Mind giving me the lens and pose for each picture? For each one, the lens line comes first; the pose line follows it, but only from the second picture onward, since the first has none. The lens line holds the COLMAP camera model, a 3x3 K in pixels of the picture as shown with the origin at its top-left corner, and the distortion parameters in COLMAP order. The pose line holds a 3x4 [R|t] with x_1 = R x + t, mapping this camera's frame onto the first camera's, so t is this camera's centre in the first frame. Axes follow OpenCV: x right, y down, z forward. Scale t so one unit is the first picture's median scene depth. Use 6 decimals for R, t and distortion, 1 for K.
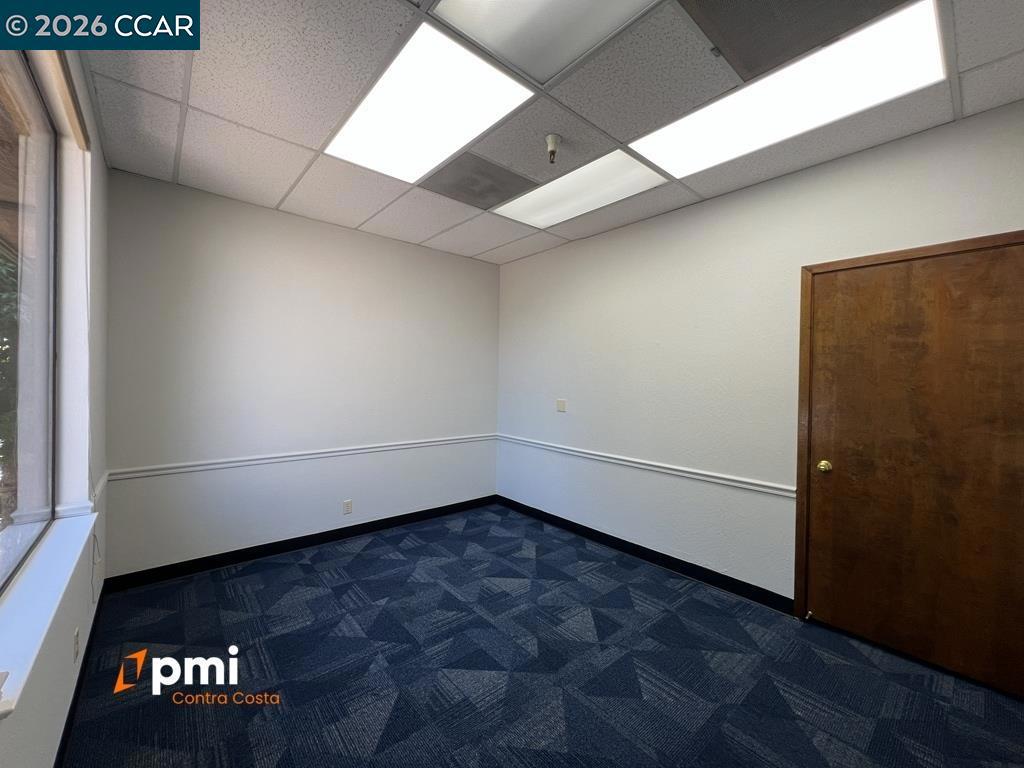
lens RADIAL K [[408.6, 0, 508.2], [0, 408.6, 382.9], [0, 0, 1]] dist [-0.012704, -0.000209]
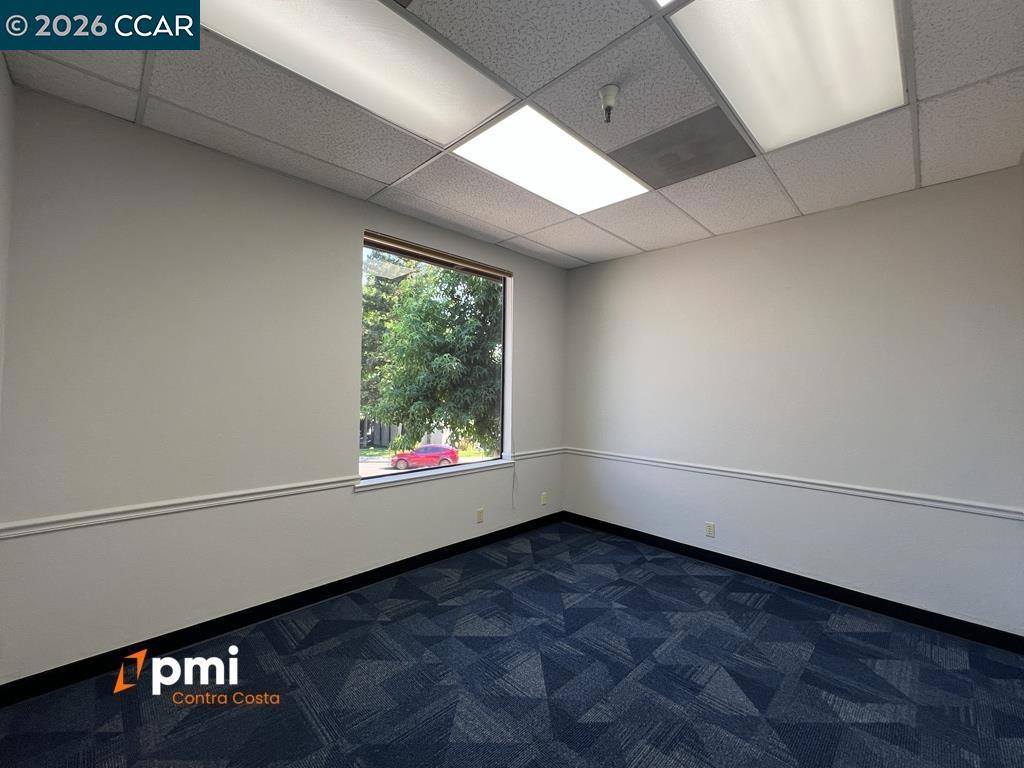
lens RADIAL K [[419.8, 0, 508.4], [0, 419.8, 385.3], [0, 0, 1]] dist [0.000908, 0.000027]
pose [[0.071489, -0.021971, -0.997199, 0.678178], [-0.020683, 0.999510, -0.023505, 0.003112], [0.997227, 0.022305, 0.070999, 0.562872]]
